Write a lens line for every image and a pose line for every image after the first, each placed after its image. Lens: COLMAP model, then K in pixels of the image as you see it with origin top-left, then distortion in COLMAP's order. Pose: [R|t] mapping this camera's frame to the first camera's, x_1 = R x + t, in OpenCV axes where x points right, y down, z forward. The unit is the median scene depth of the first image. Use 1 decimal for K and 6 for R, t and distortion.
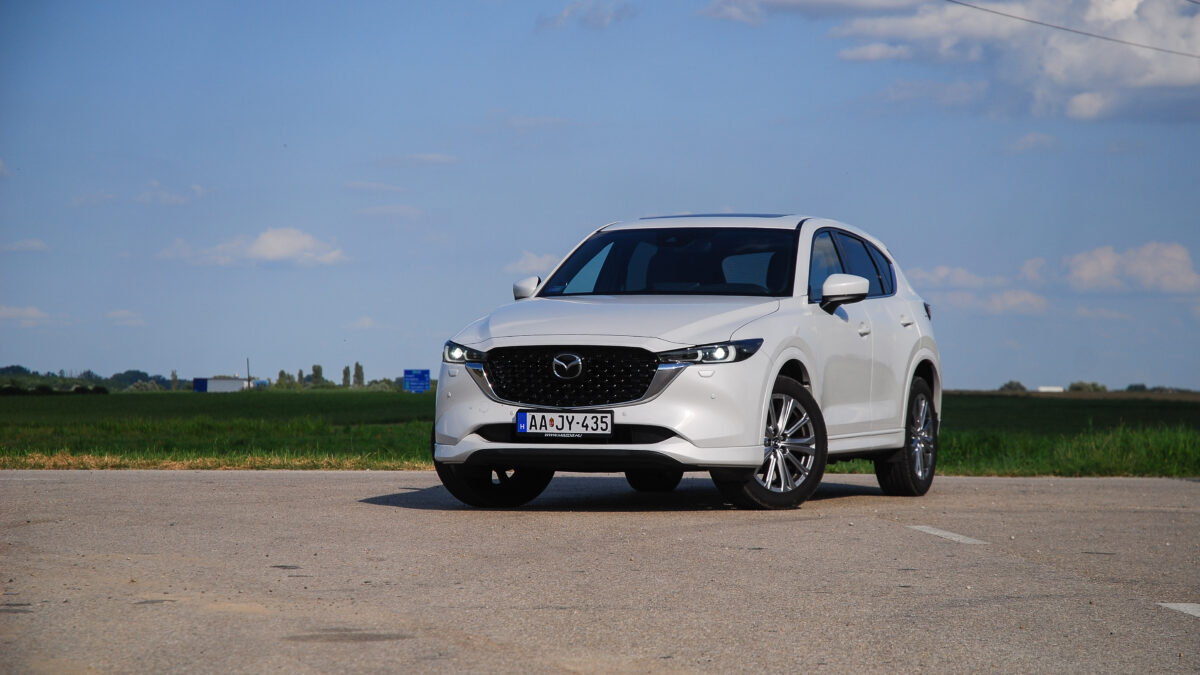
lens RADIAL K [[3351.3, 0, 600.0], [0, 3351.3, 337.5], [0, 0, 1]] dist [0.160965, 0.831112]
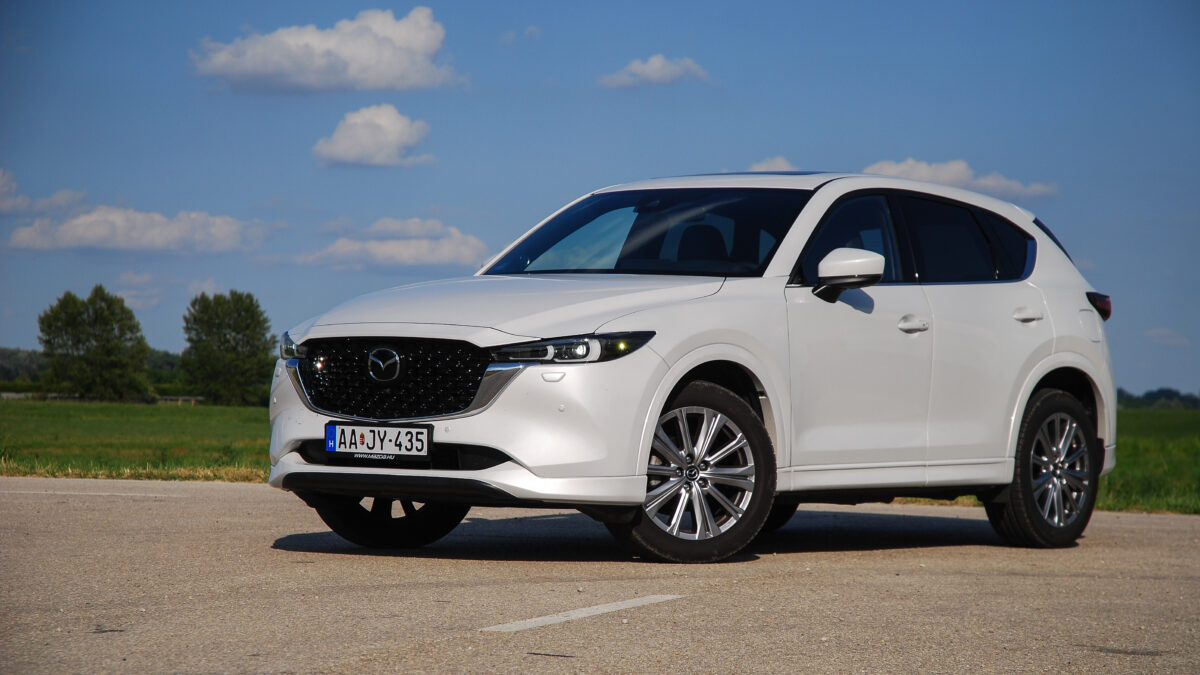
lens RADIAL K [[3351.3, 0, 600.0], [0, 3351.3, 337.5], [0, 0, 1]] dist [0.160965, 0.831112]
pose [[0.956108, 0.010934, -0.292810, 0.247555], [-0.012352, 0.999919, -0.002994, 0.003980], [0.292753, 0.006480, 0.956166, 0.284378]]
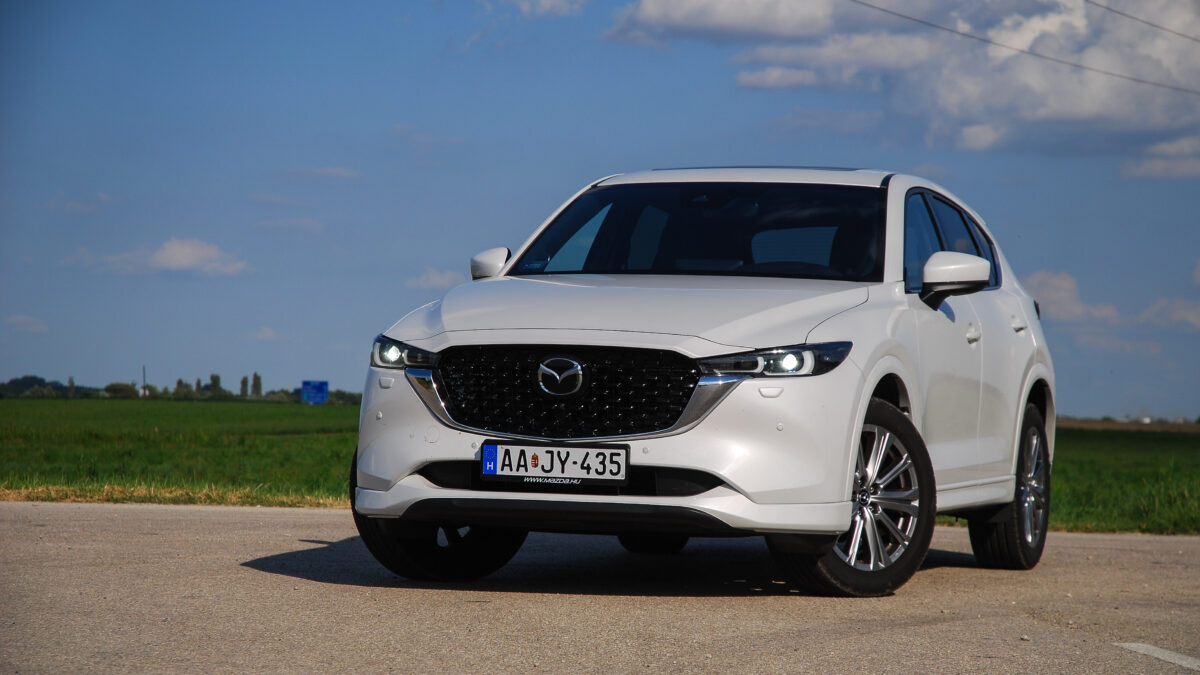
lens RADIAL K [[3351.3, 0, 600.0], [0, 3351.3, 337.5], [0, 0, 1]] dist [0.160965, 0.831112]
pose [[0.999303, 0.022424, 0.029833, -0.021074], [-0.022277, 0.999738, -0.005244, 0.004039], [-0.029943, 0.004576, 0.999541, 0.325444]]
